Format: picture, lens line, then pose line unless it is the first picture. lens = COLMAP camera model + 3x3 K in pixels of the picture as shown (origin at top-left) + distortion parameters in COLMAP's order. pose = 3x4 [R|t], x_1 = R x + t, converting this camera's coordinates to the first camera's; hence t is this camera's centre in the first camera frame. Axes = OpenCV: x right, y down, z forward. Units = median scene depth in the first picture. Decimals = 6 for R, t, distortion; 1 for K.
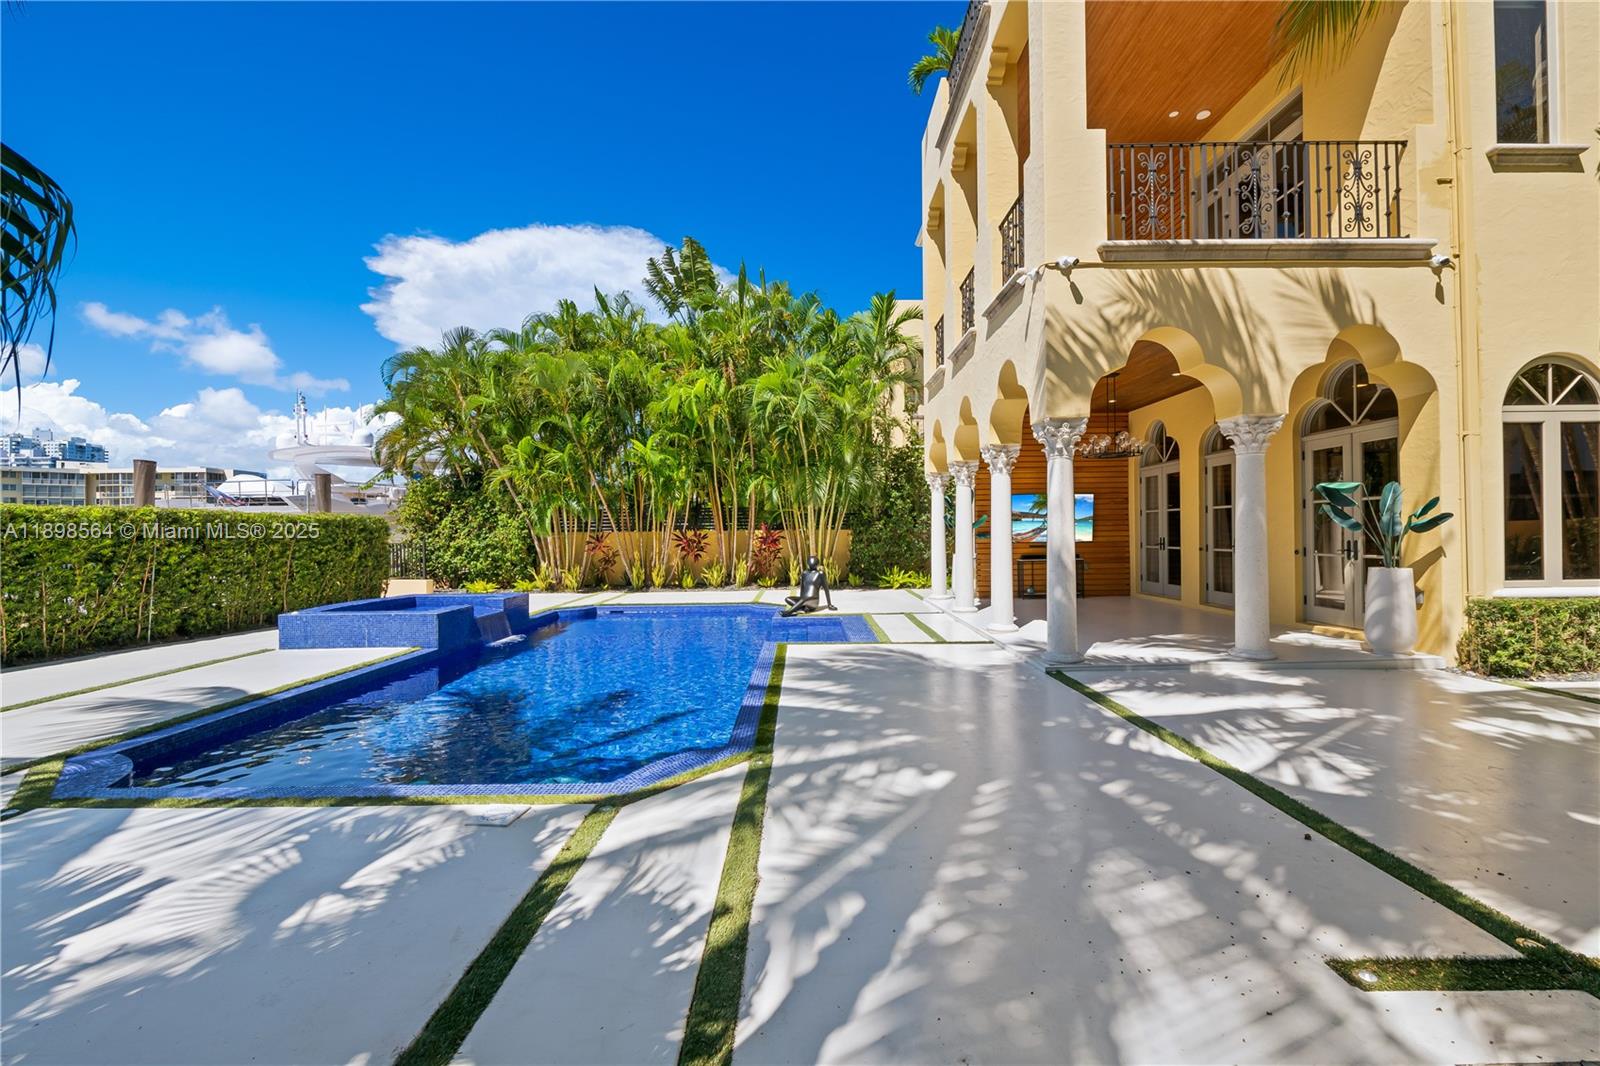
lens RADIAL K [[635.8, 0, 810.1], [0, 635.8, 529.8], [0, 0, 1]] dist [0.001638, -0.000323]
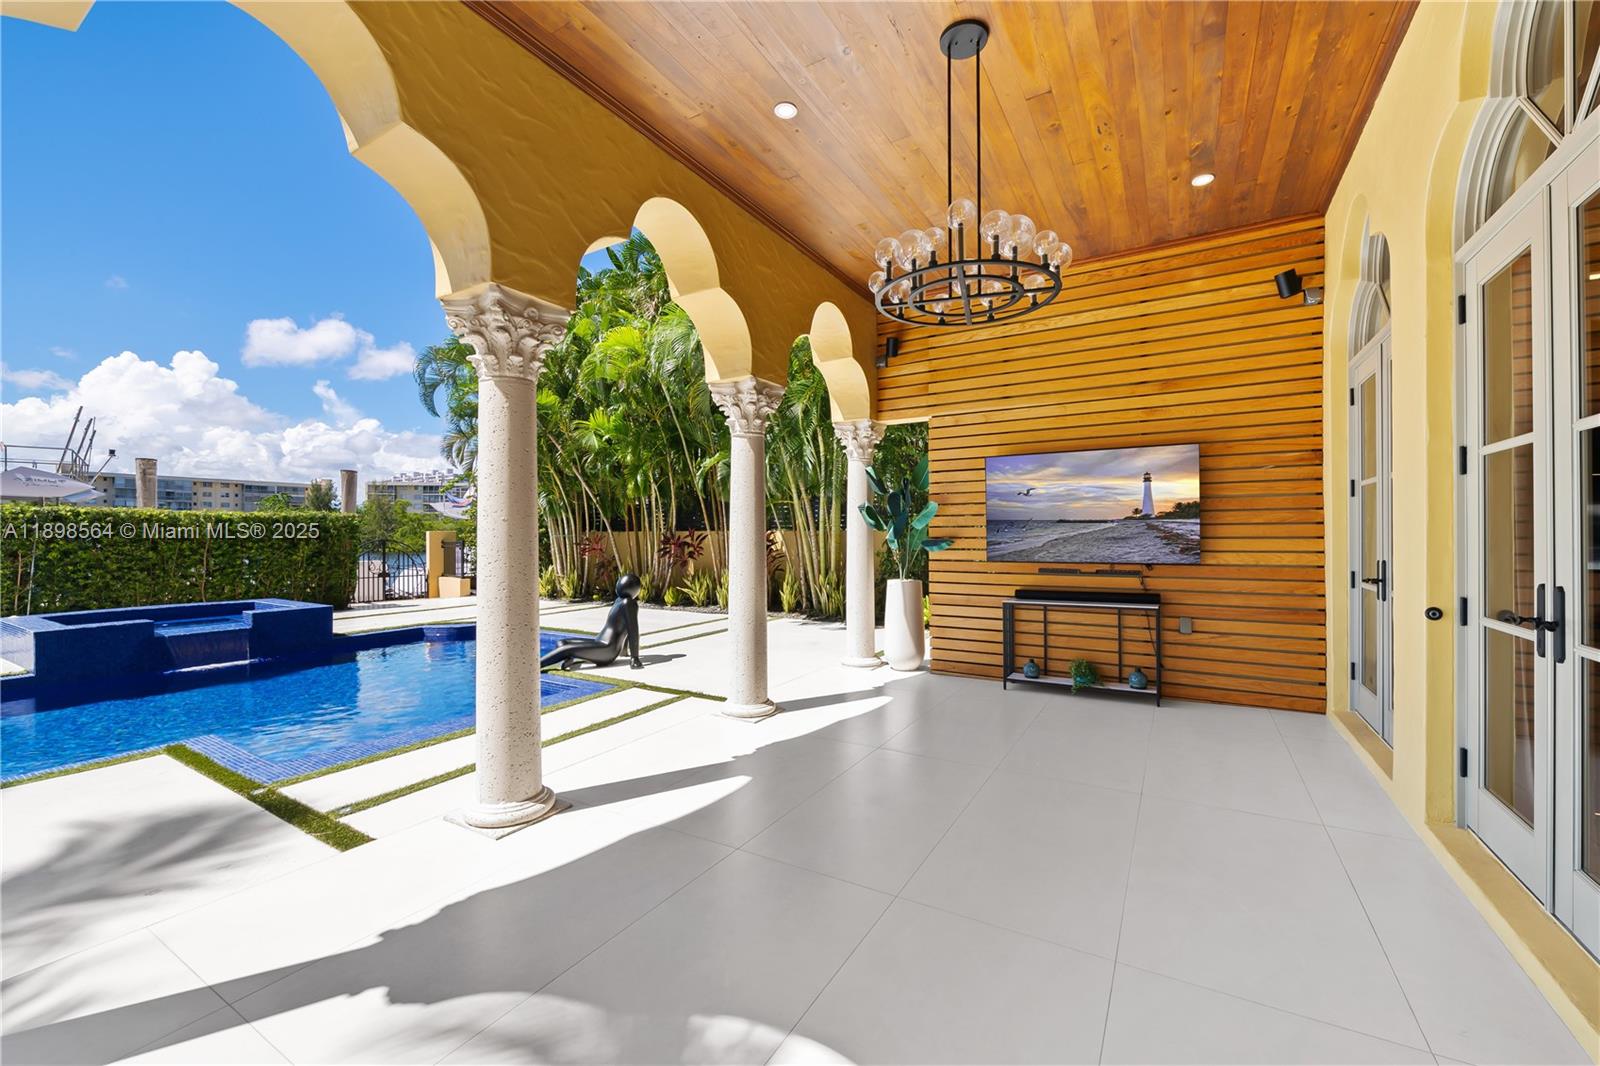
lens RADIAL K [[635.8, 0, 808.6], [0, 635.8, 533.6], [0, 0, 1]] dist [0.001638, -0.000323]
pose [[0.855853, 0.008689, -0.517146, 0.475997], [-0.005006, 0.999951, 0.008516, -0.003478], [0.517194, -0.004700, 0.855855, 0.579922]]
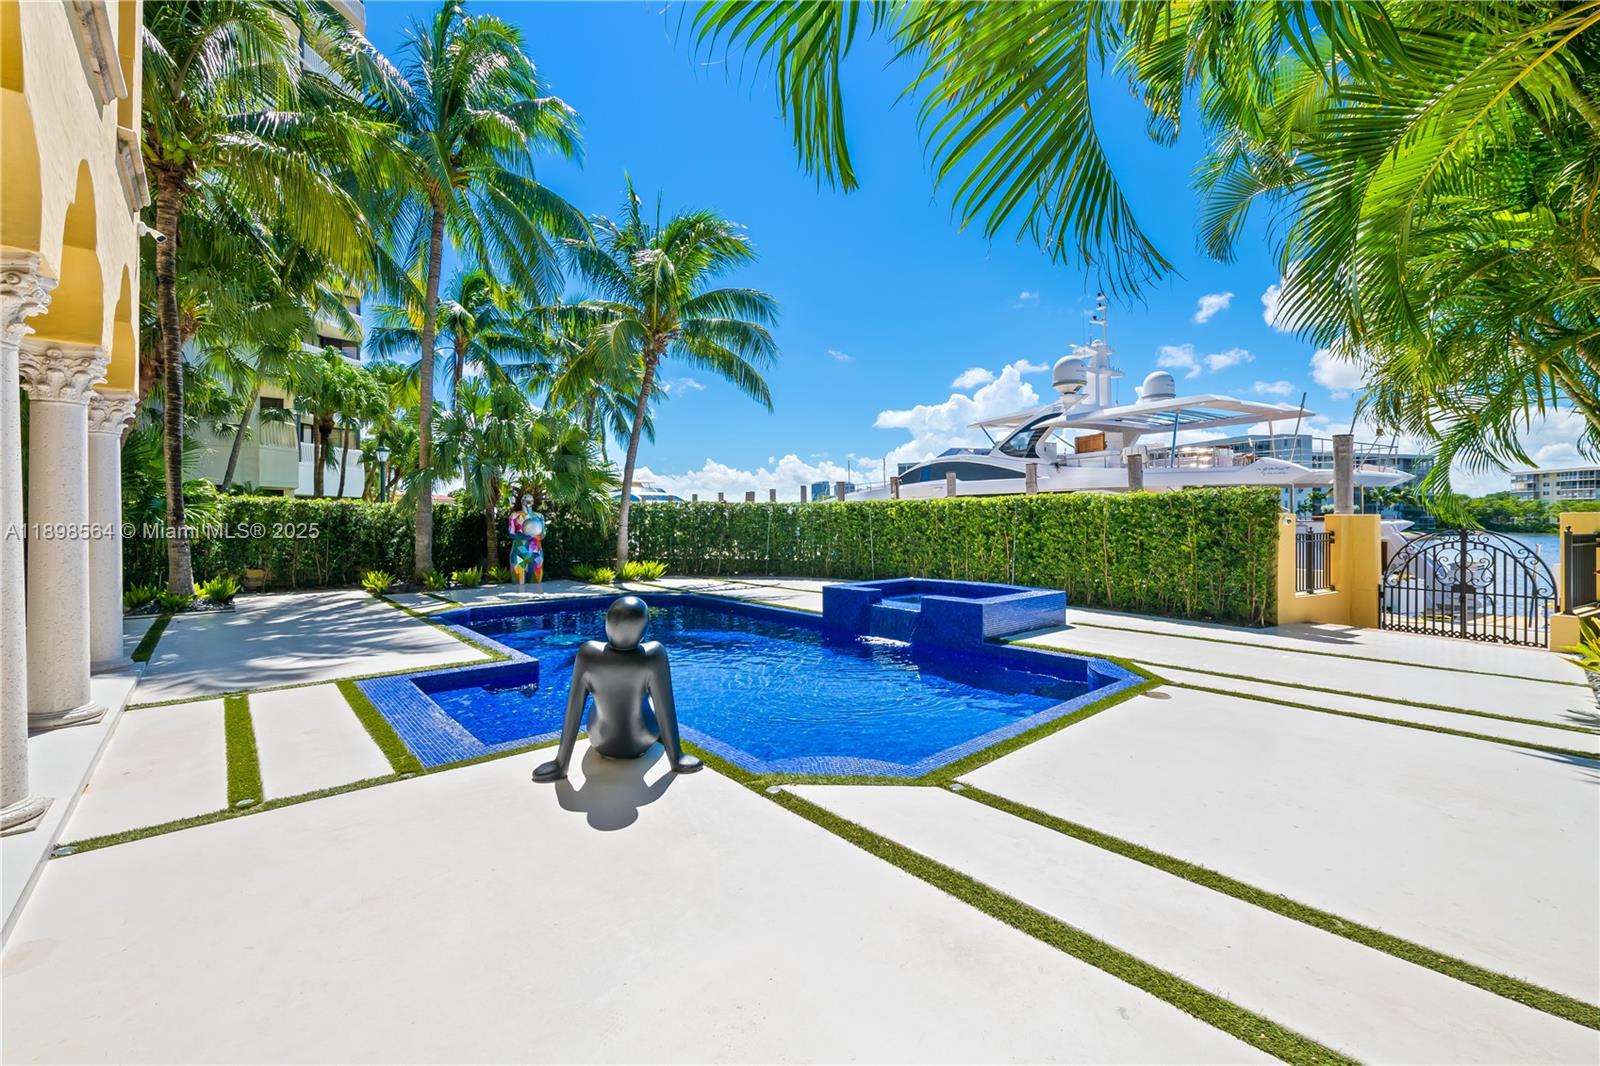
lens RADIAL K [[635.8, 0, 776.7], [0, 635.8, 524.4], [0, 0, 1]] dist [0.001638, -0.000323]
pose [[-0.763281, 0.013399, -0.645928, 0.152604], [0.009195, 0.999909, 0.009876, 0.006004], [0.646002, 0.001599, -0.763334, 1.289400]]
